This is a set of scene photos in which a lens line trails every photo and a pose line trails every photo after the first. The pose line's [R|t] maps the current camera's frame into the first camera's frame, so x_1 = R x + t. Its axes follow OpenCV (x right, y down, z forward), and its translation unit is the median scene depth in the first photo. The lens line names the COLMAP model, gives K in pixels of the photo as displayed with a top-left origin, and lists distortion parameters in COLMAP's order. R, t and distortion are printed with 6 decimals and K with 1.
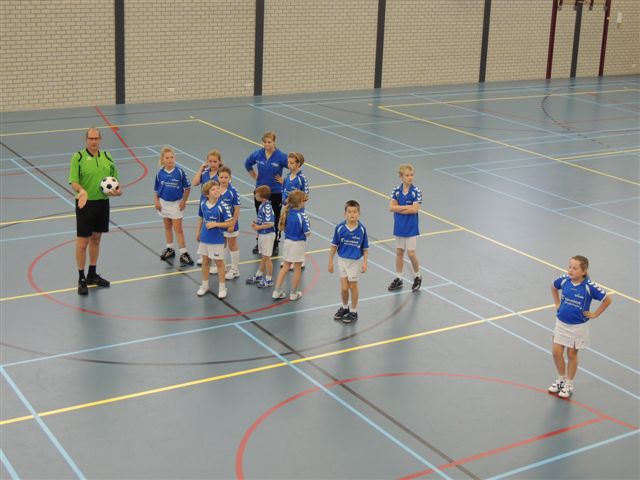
lens RADIAL K [[1036.2, 0, 319.6], [0, 1036.2, 241.8], [0, 0, 1]] dist [-0.090573, 0.000000]
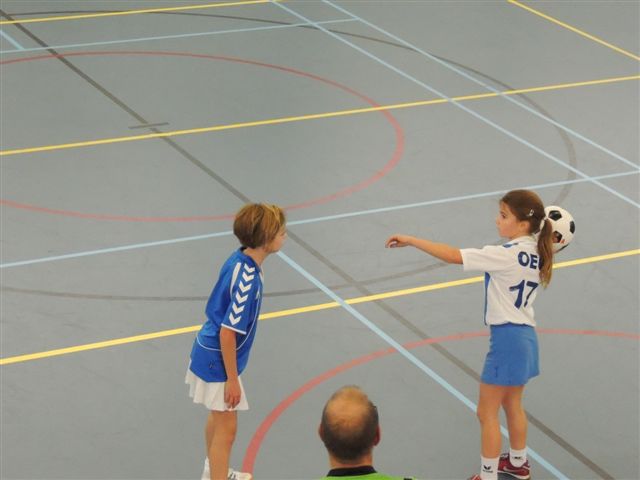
lens RADIAL K [[1864.8, 0, 320.0], [0, 1864.8, 239.9], [0, 0, 1]] dist [0.078150, 0.000000]
pose [[0.998057, 0.044574, -0.043535, 0.155235], [-0.040846, 0.995706, 0.083071, 0.080046], [0.047051, -0.081132, 0.995592, -0.236586]]
